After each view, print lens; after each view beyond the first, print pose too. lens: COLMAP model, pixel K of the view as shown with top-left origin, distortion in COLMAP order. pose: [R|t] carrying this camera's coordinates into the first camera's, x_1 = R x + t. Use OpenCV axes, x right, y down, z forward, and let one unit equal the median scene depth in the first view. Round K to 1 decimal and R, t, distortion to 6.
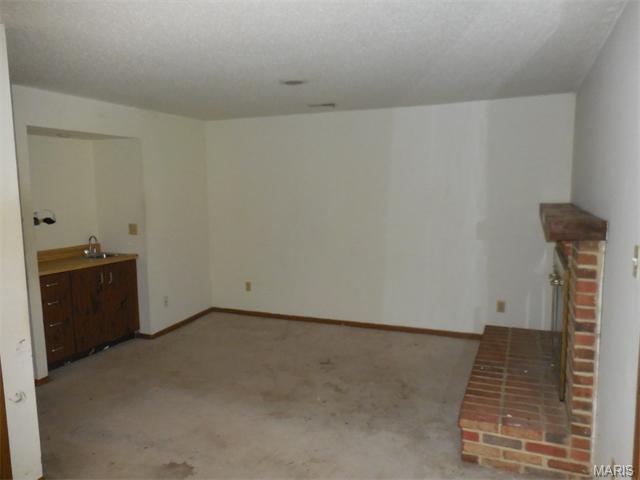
lens RADIAL K [[478.8, 0, 318.6], [0, 478.8, 239.1], [0, 0, 1]] dist [0.000702, 0.001362]
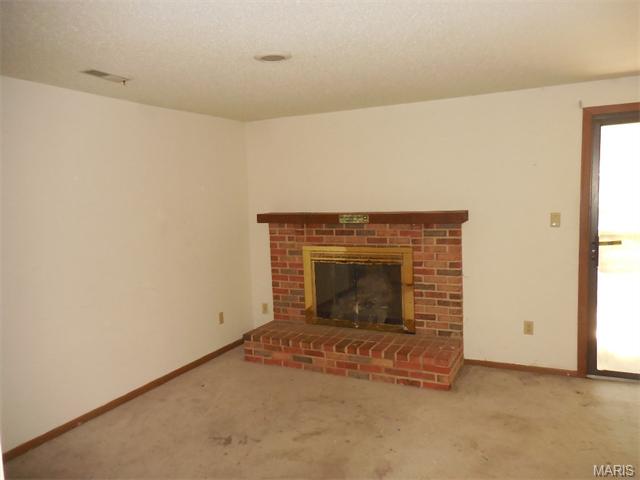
lens RADIAL K [[478.8, 0, 318.6], [0, 478.8, 239.1], [0, 0, 1]] dist [0.000702, 0.001362]
pose [[0.067389, -0.079246, 0.994575, -0.820813], [0.142637, 0.987367, 0.069007, -0.089196], [-0.987478, 0.137213, 0.077842, 0.929074]]
